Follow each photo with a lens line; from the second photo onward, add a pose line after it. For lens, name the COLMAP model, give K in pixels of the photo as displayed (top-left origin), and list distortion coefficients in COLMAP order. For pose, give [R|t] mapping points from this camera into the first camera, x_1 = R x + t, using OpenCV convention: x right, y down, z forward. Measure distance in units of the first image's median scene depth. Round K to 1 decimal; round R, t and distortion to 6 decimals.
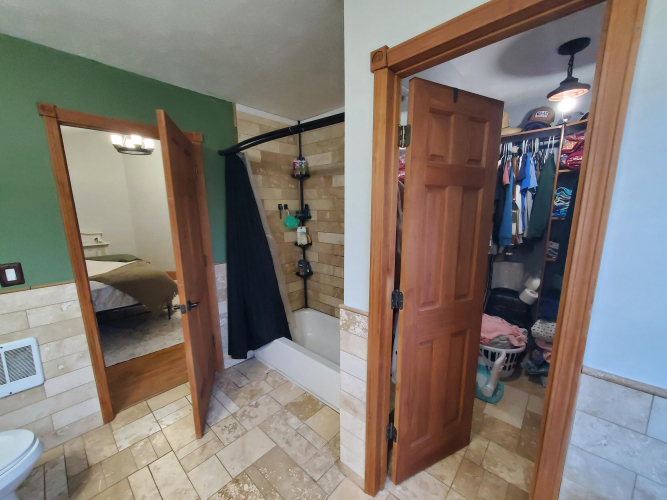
lens RADIAL K [[264.0, 0, 332.9], [0, 264.0, 252.4], [0, 0, 1]] dist [-0.000466, -0.000022]
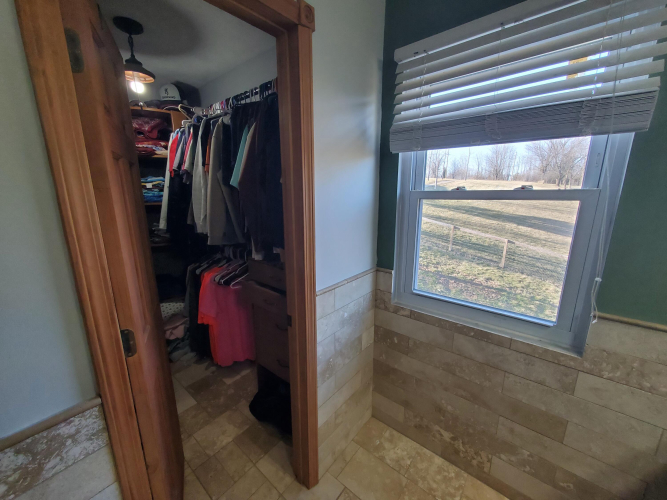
lens RADIAL K [[264.0, 0, 333.0], [0, 264.0, 251.6], [0, 0, 1]] dist [-0.000466, -0.000022]
pose [[-0.038869, -0.208204, 0.977313, -0.290883], [0.171917, 0.962075, 0.211795, -0.061174], [-0.984344, 0.176249, -0.001601, 0.472918]]
